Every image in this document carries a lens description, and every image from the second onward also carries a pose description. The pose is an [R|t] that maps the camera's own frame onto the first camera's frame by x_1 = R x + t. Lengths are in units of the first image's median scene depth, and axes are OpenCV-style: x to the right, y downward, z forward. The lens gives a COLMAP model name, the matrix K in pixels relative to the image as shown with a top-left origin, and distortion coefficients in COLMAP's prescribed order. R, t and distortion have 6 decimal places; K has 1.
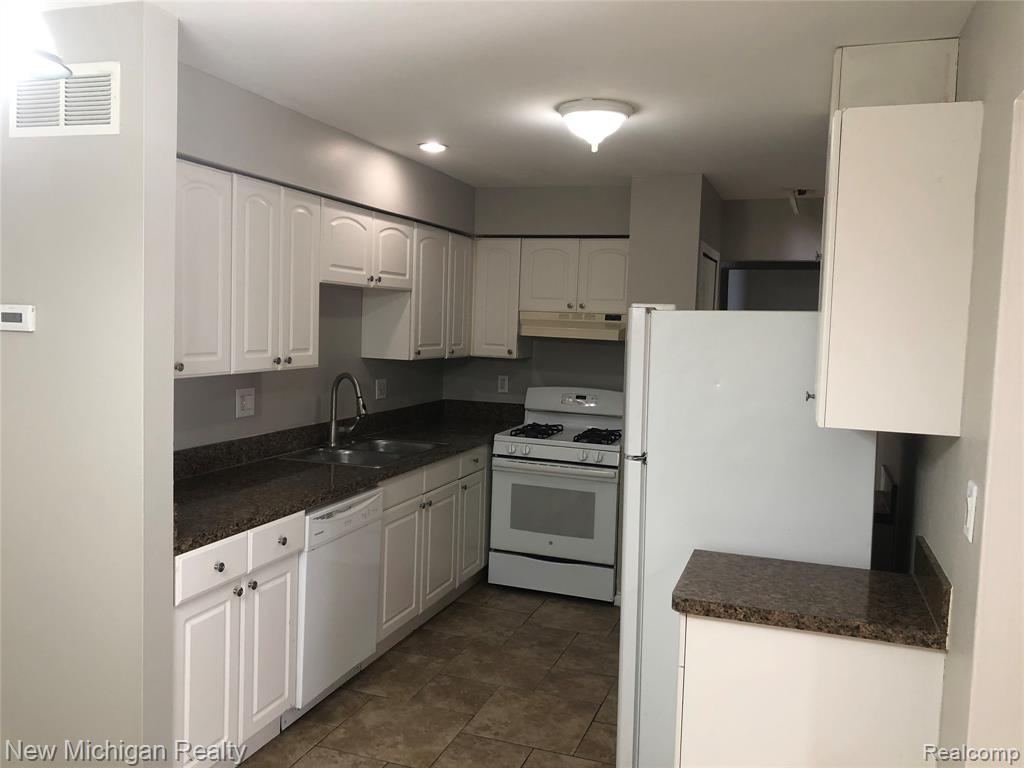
lens RADIAL K [[856.7, 0, 515.0], [0, 856.7, 386.5], [0, 0, 1]] dist [0.034123, -0.011449]
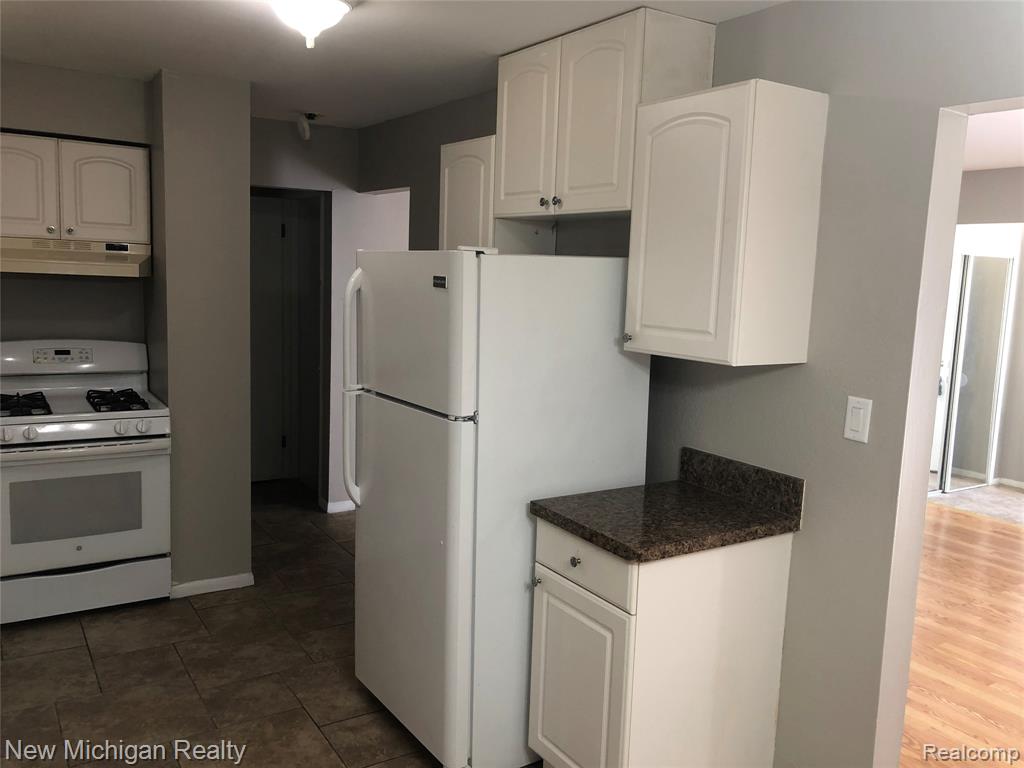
lens RADIAL K [[856.7, 0, 517.0], [0, 856.7, 387.6], [0, 0, 1]] dist [0.034123, -0.011449]
pose [[0.608491, -0.117739, 0.784778, -0.316425], [0.043352, 0.992387, 0.115273, -0.030356], [-0.792376, -0.036121, 0.608963, 0.242150]]
